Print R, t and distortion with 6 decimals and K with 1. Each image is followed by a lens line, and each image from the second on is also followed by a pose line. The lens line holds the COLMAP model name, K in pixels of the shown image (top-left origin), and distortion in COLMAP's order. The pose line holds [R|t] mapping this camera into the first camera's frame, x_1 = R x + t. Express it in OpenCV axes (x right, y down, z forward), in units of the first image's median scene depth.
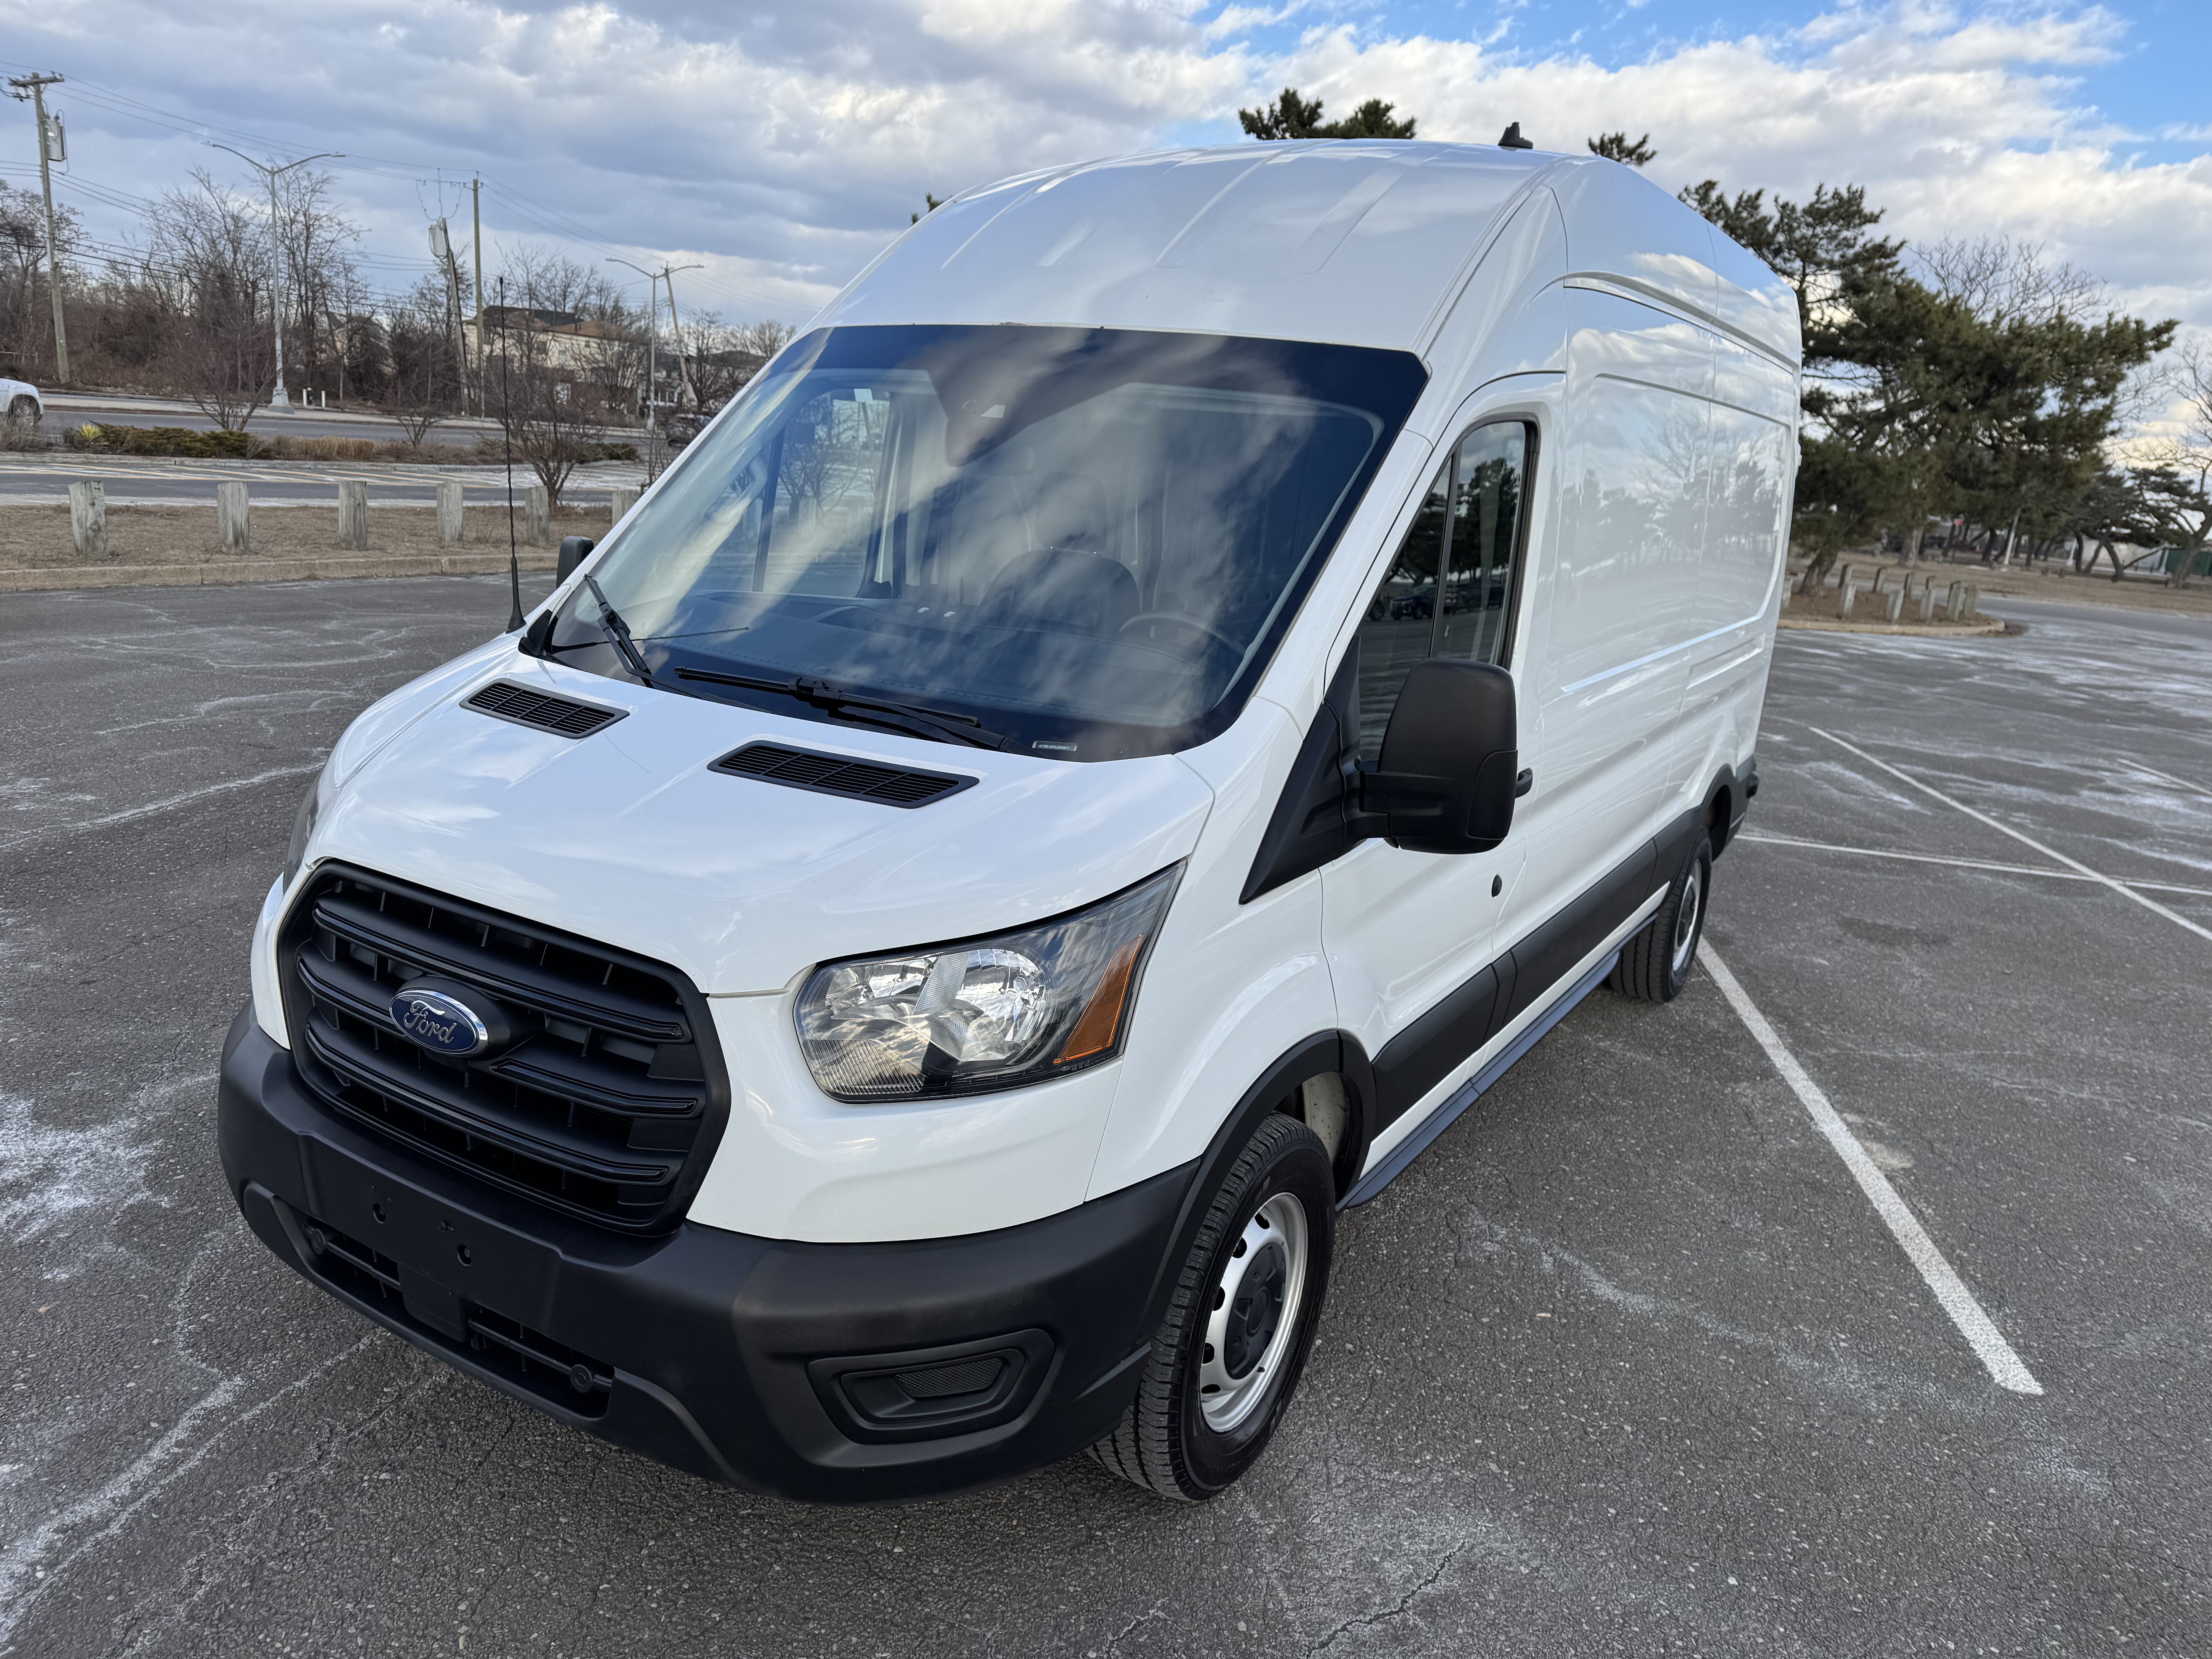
lens RADIAL K [[1553.6, 0, 1108.7], [0, 1553.6, 826.0], [0, 0, 1]] dist [0.013396, -0.009160]
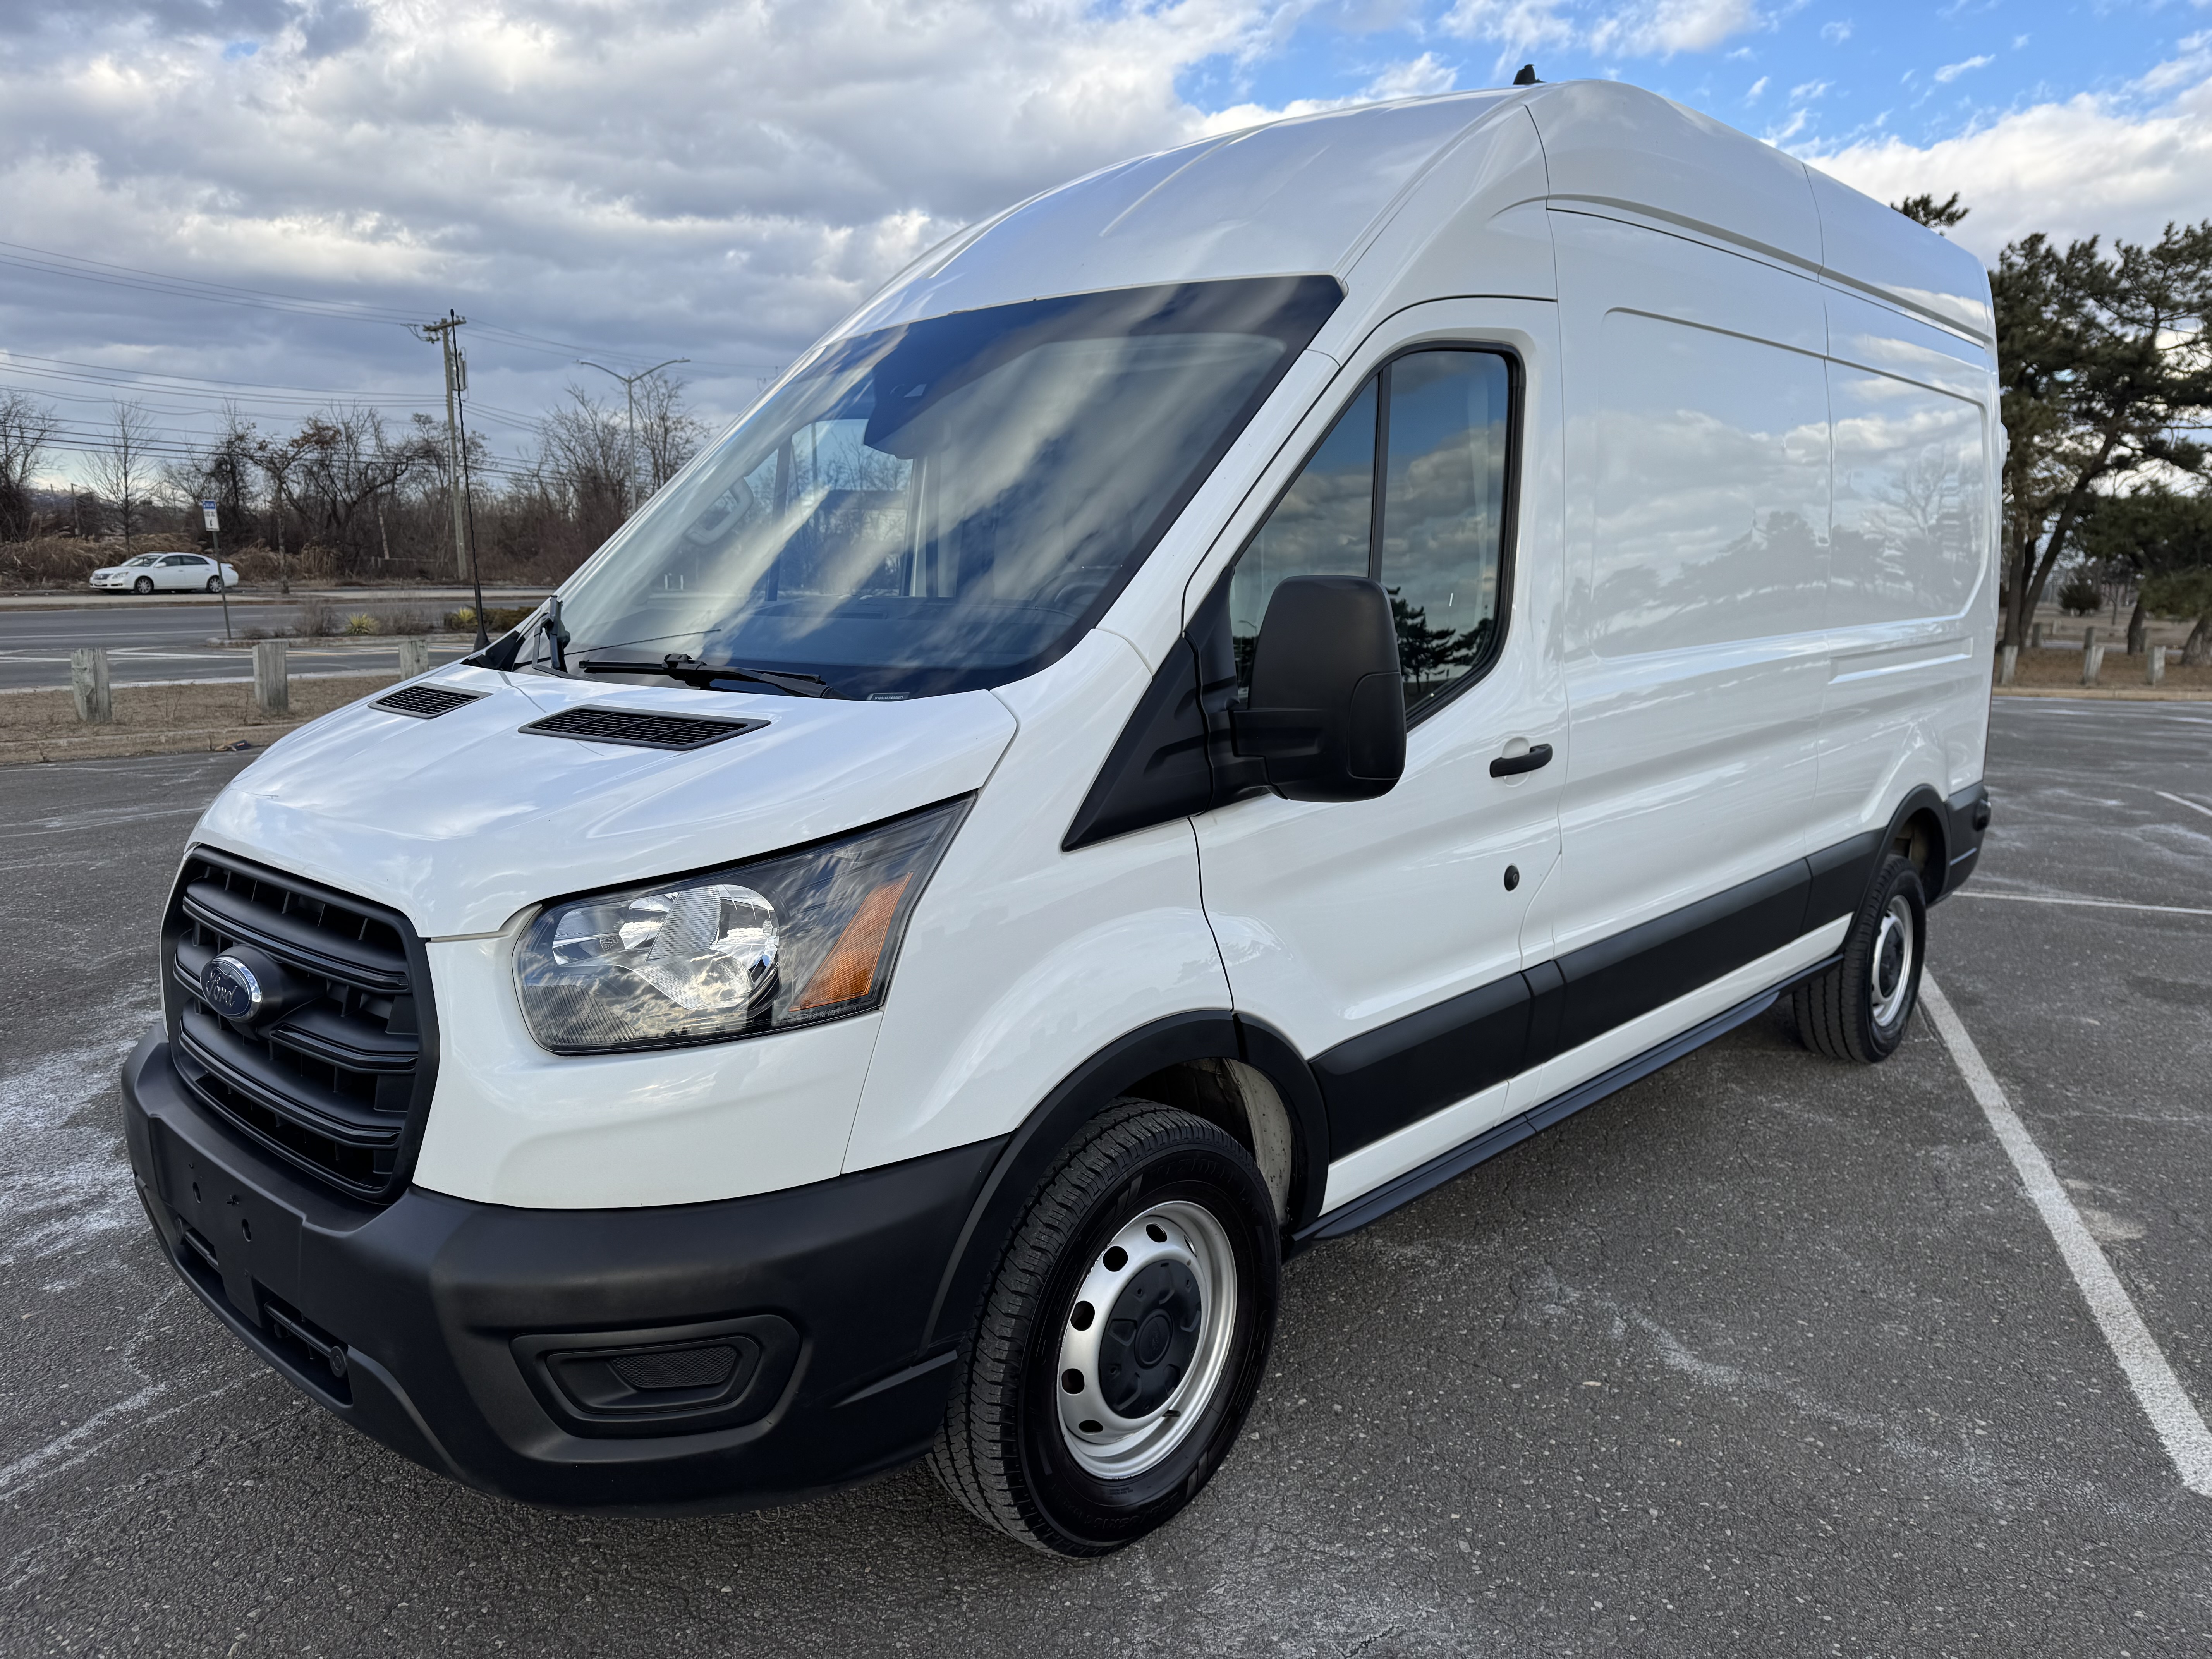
lens RADIAL K [[1558.3, 0, 1108.3], [0, 1558.3, 819.4], [0, 0, 1]] dist [0.005904, -0.003276]
pose [[0.978655, -0.041655, -0.201246, 0.199945], [0.023505, 0.995504, -0.091753, 0.078630], [0.204163, 0.085065, 0.975234, 0.092344]]
